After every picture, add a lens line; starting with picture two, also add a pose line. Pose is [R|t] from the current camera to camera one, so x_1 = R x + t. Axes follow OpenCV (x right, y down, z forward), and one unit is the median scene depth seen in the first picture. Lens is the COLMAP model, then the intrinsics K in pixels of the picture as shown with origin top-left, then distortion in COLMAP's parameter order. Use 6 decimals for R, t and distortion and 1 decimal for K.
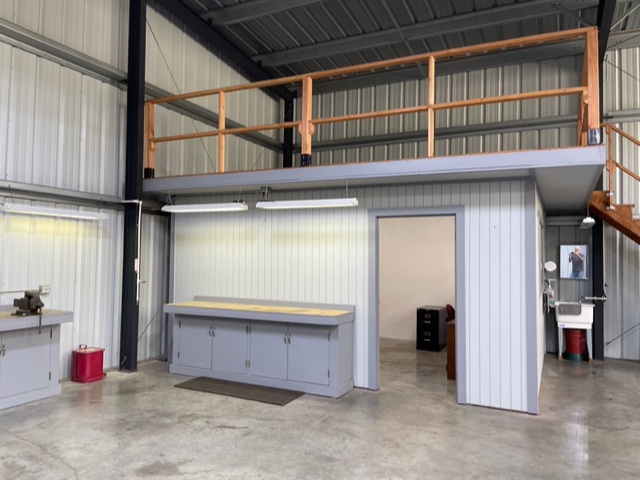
lens RADIAL K [[485.1, 0, 319.5], [0, 485.1, 244.5], [0, 0, 1]] dist [0.078593, -0.107397]
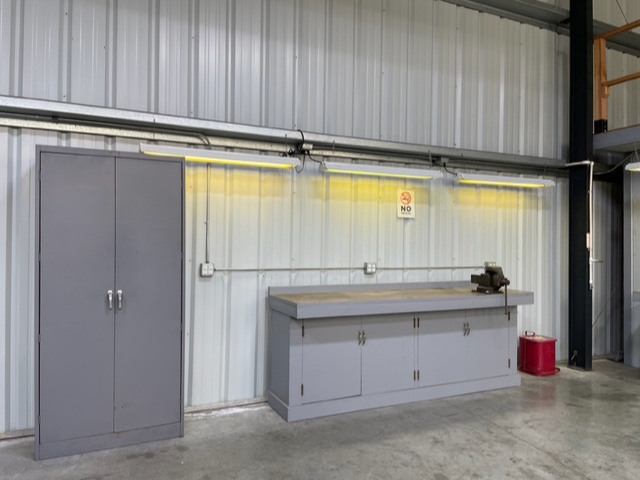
lens RADIAL K [[485.1, 0, 311.7], [0, 485.1, 237.4], [0, 0, 1]] dist [0.078593, -0.107397]
pose [[0.773166, -0.014864, -0.634030, -0.225254], [0.021588, 0.999763, 0.002889, 0.026162], [0.633837, -0.015921, 0.773303, 0.080888]]
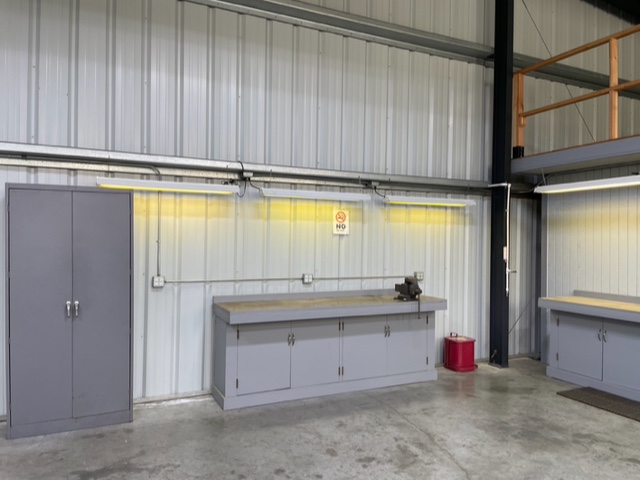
lens RADIAL K [[485.1, 0, 314.8], [0, 485.1, 243.2], [0, 0, 1]] dist [0.078593, -0.107397]
pose [[0.775864, -0.004182, -0.630887, -0.073920], [0.020185, 0.999631, 0.018198, -0.001198], [0.630578, -0.026854, 0.775661, 0.057748]]
